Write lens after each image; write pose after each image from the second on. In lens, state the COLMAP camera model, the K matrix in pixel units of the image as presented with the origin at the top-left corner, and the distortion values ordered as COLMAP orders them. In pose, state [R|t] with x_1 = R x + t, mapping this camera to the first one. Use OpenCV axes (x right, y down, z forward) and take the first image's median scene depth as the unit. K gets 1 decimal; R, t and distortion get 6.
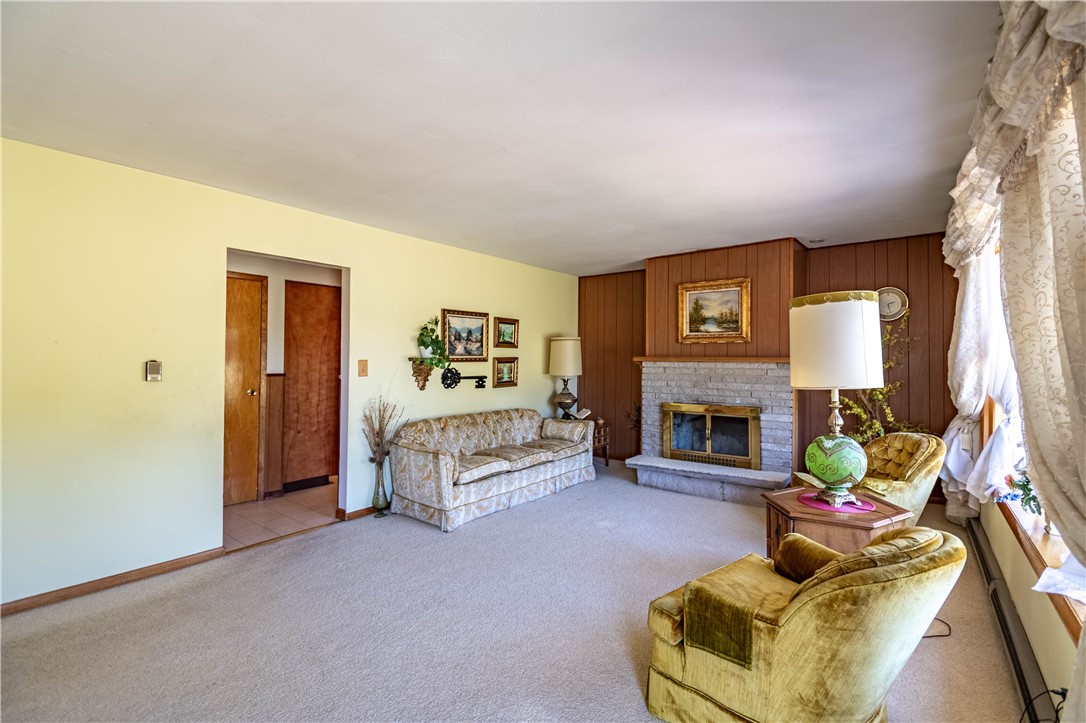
lens RADIAL K [[480.1, 0, 550.7], [0, 480.1, 355.3], [0, 0, 1]] dist [-0.008552, -0.008648]
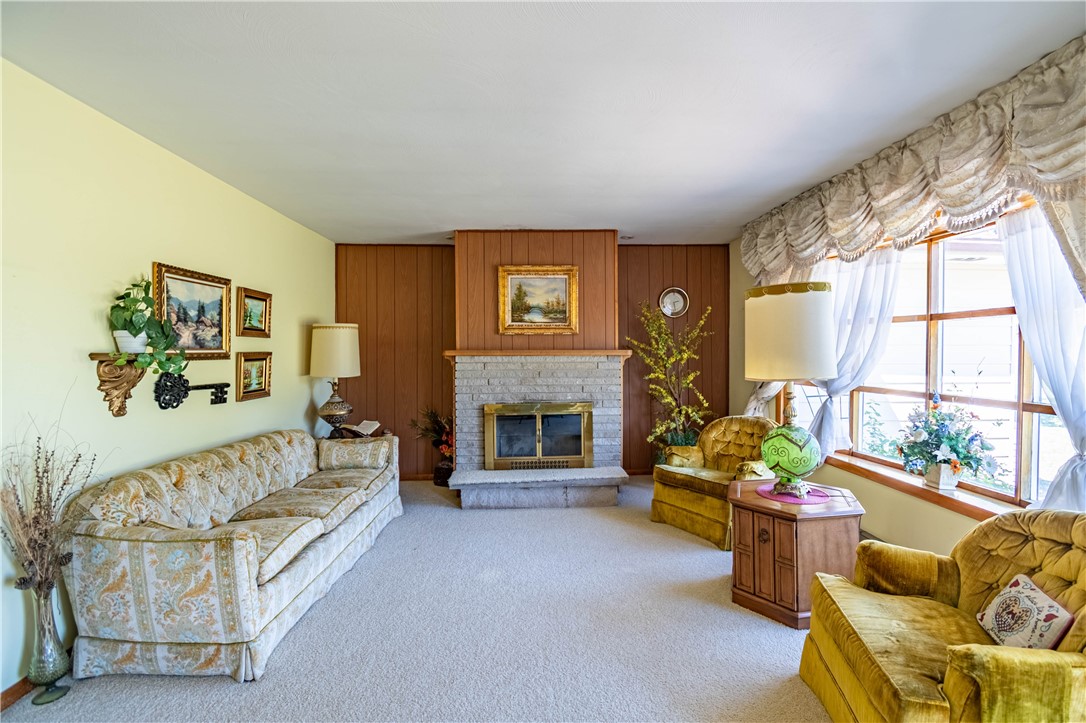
lens RADIAL K [[480.1, 0, 552.5], [0, 480.1, 356.9], [0, 0, 1]] dist [-0.008552, -0.008648]
pose [[0.763073, -0.012232, 0.646196, -0.230767], [0.002882, 0.999875, 0.015524, 0.002236], [-0.646305, -0.009983, 0.763014, 0.300370]]
